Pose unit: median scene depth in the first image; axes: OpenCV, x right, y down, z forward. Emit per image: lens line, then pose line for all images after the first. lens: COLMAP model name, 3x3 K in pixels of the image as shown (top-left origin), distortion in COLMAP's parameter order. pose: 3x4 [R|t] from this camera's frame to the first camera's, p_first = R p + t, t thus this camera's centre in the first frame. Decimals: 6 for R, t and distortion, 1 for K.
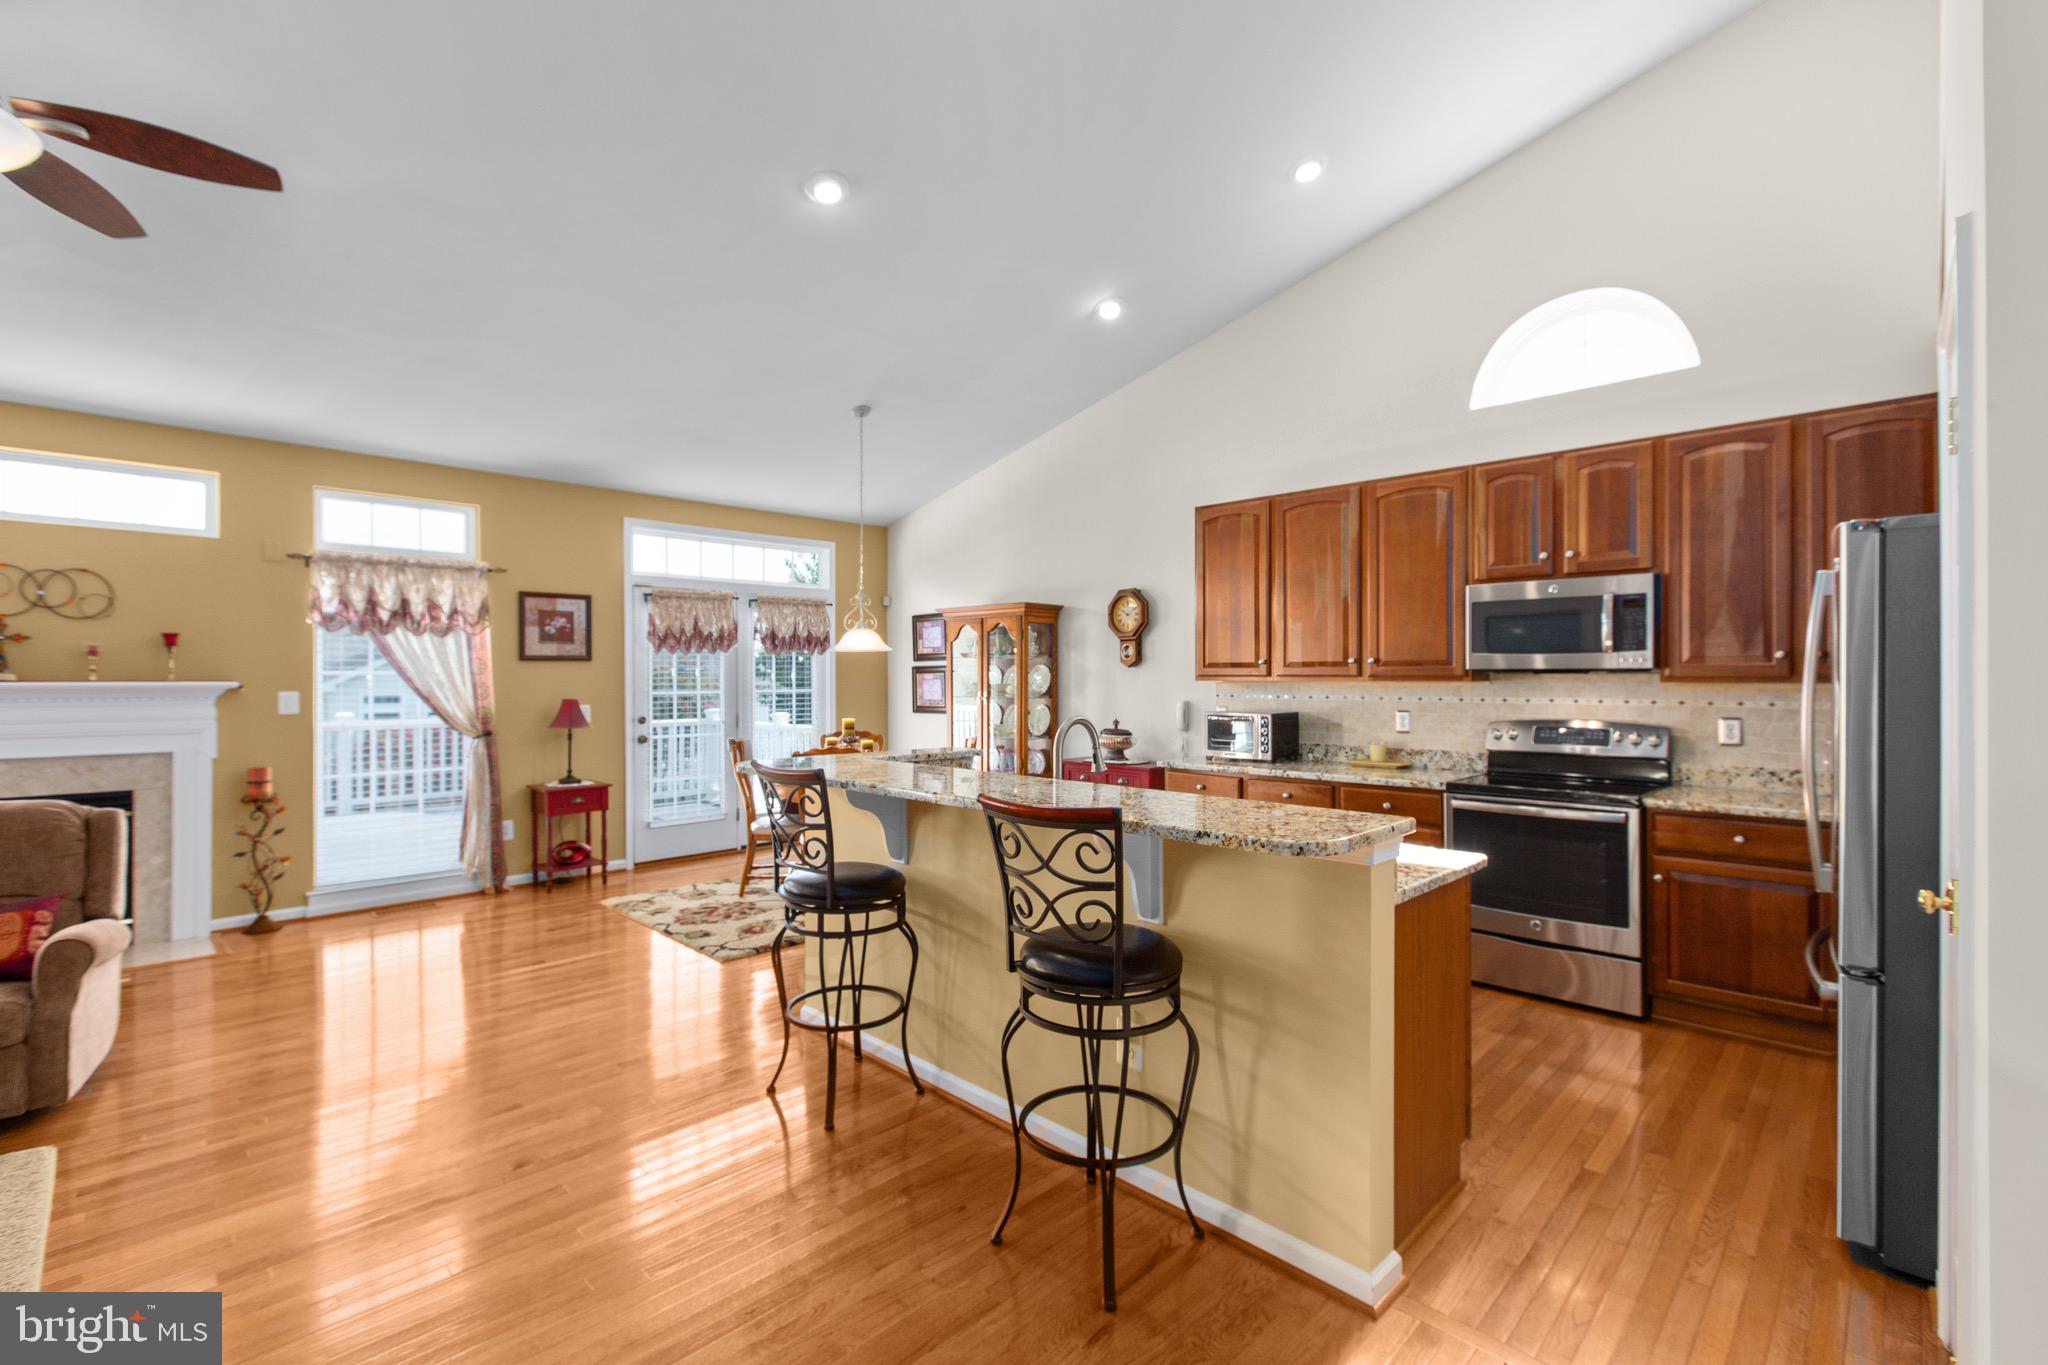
lens RADIAL K [[914.8, 0, 1029.4], [0, 914.8, 678.5], [0, 0, 1]] dist [0.002805, -0.000535]
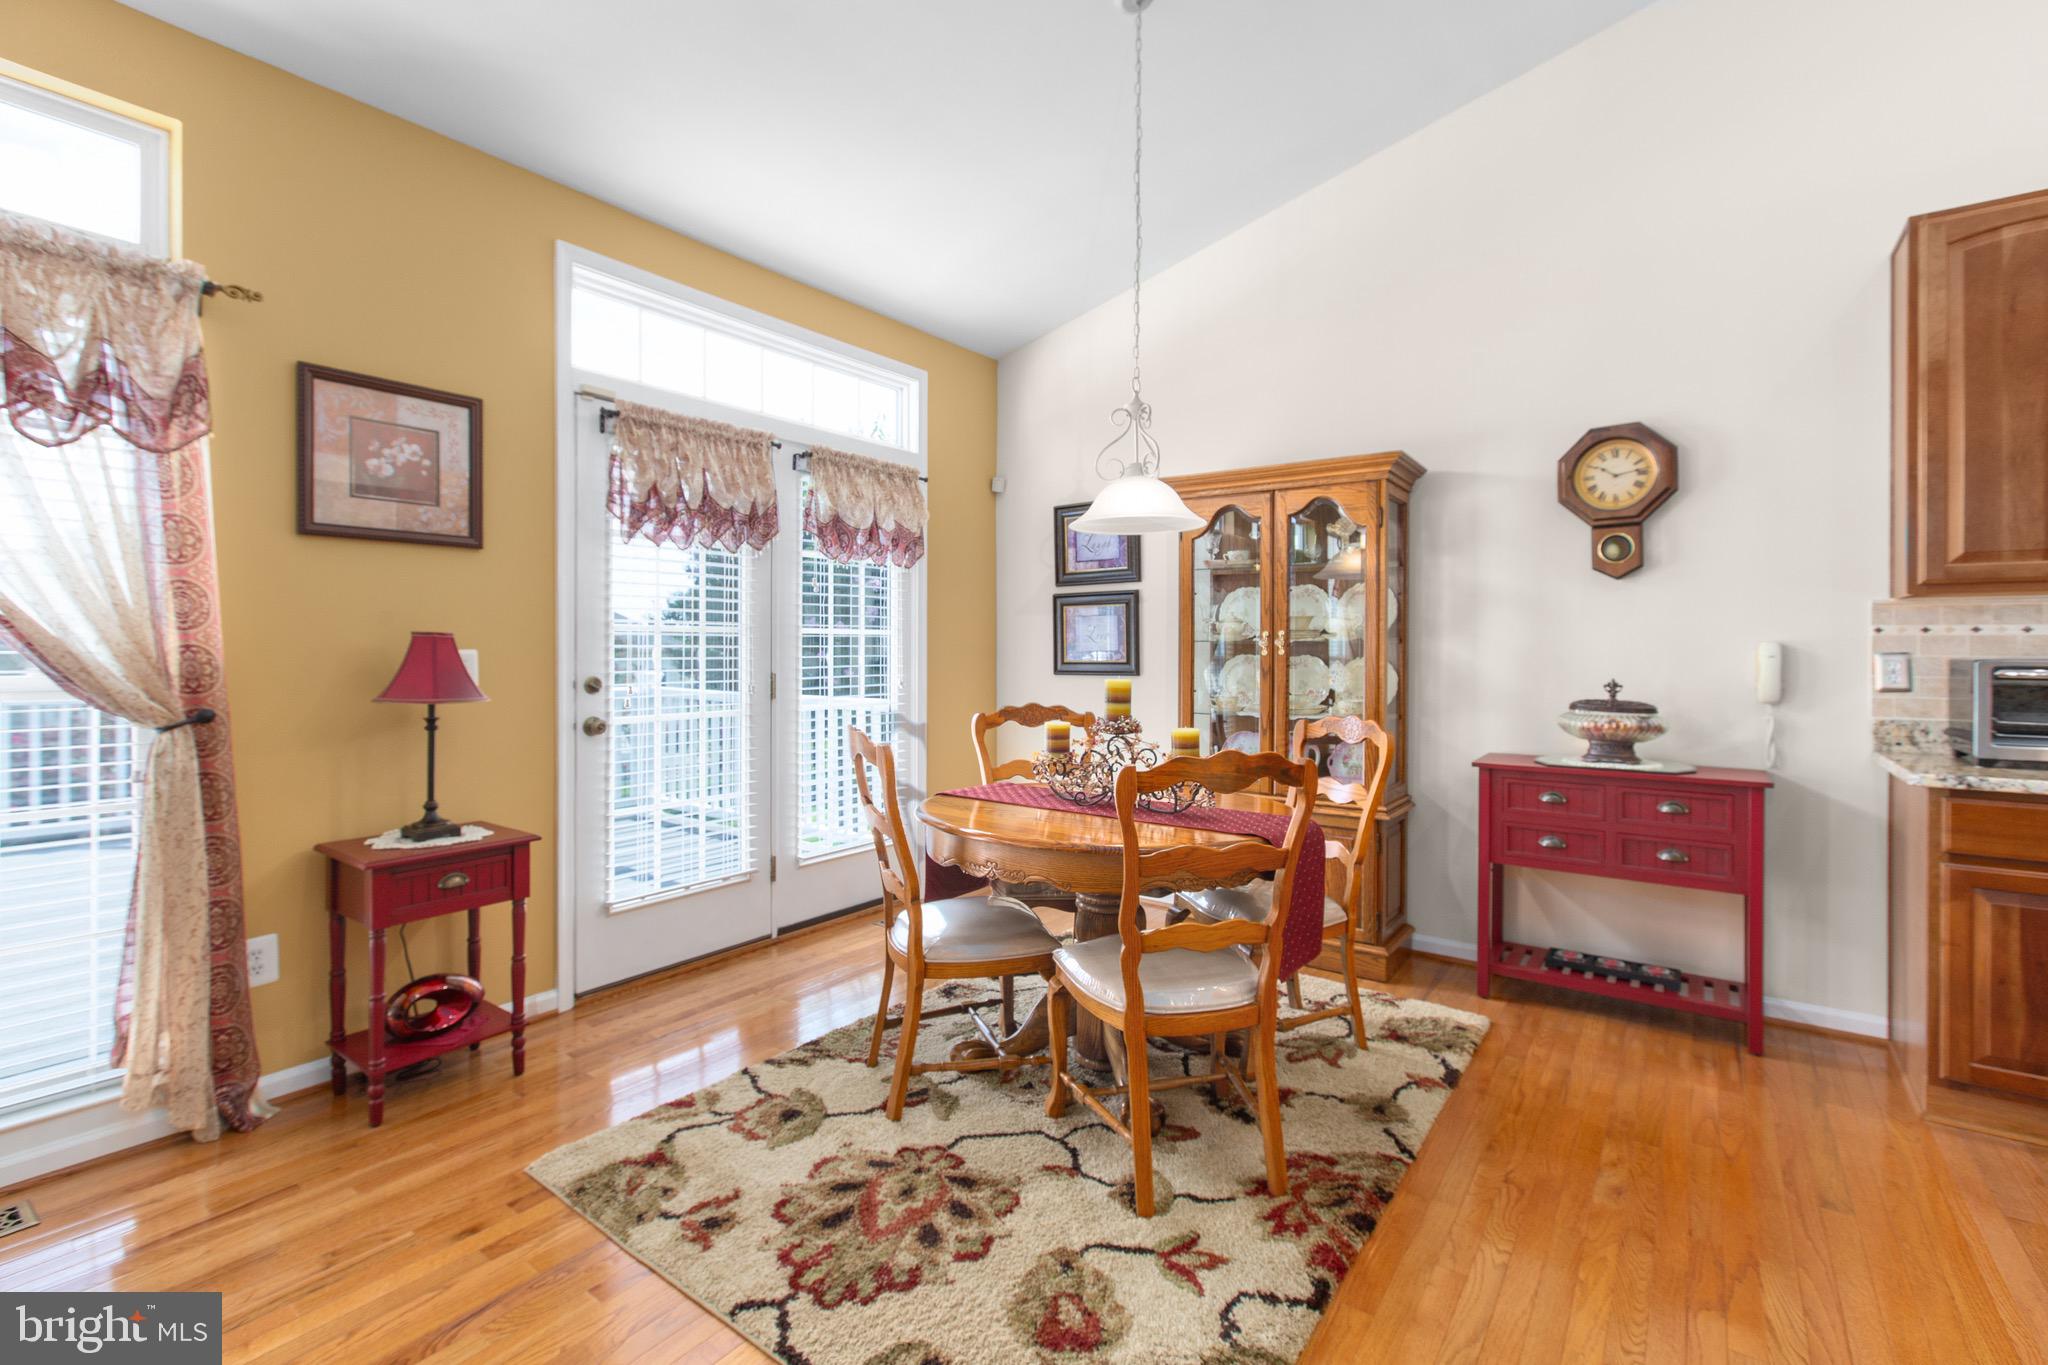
lens RADIAL K [[914.8, 0, 1028.2], [0, 914.8, 650.5], [0, 0, 1]] dist [0.002805, -0.000535]
pose [[0.989925, 0.004621, 0.141520, -0.355080], [-0.004564, 0.999989, -0.000728, 0.036287], [-0.141521, 0.000075, 0.989935, 0.667410]]
